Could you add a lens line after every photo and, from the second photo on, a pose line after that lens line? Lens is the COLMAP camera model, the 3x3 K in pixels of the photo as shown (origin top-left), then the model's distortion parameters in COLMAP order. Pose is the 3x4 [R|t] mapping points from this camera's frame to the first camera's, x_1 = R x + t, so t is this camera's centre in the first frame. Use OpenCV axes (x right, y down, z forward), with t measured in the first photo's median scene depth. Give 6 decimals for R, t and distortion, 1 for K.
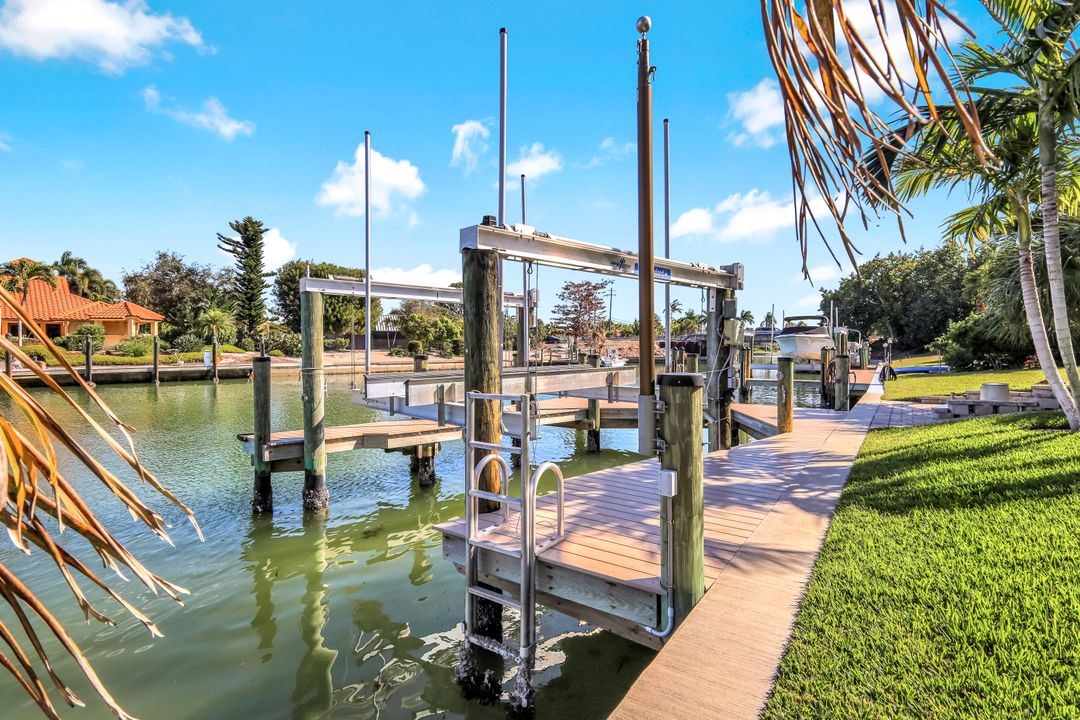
lens RADIAL K [[533.5, 0, 546.2], [0, 533.5, 355.9], [0, 0, 1]] dist [0.004573, 0.000424]
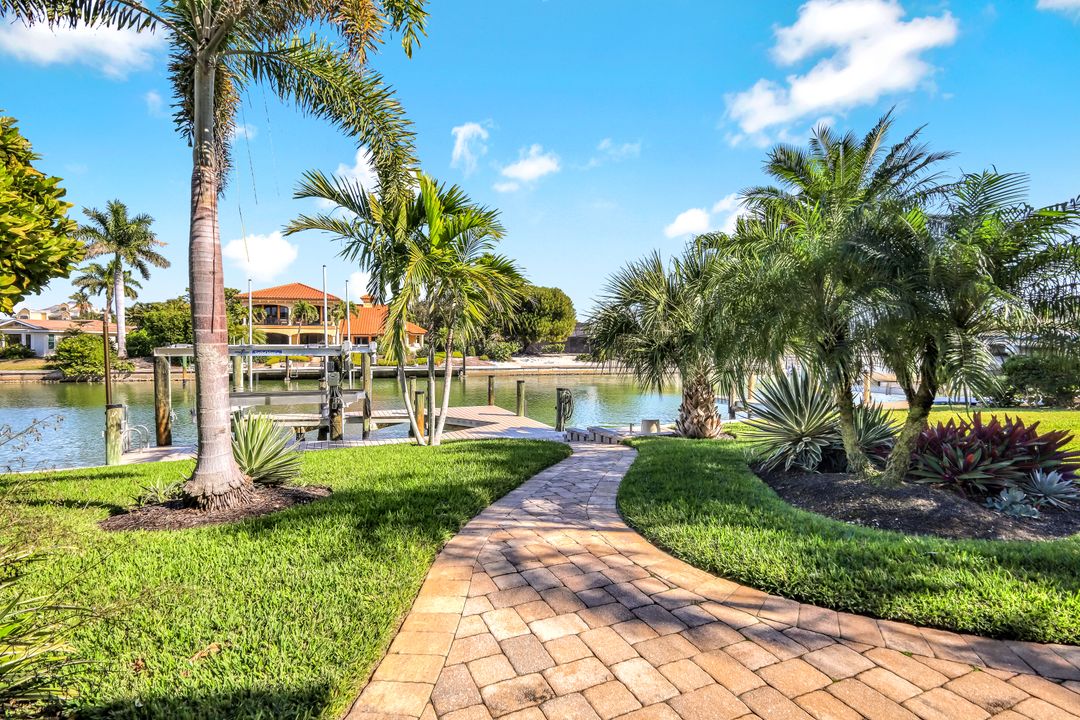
lens RADIAL K [[533.5, 0, 538.0], [0, 533.5, 357.9], [0, 0, 1]] dist [0.004573, 0.000424]
pose [[0.999979, -0.006210, 0.002067, -0.381925], [0.006199, 0.999967, 0.005187, -0.009883], [-0.002099, -0.005175, 0.999984, -0.262471]]
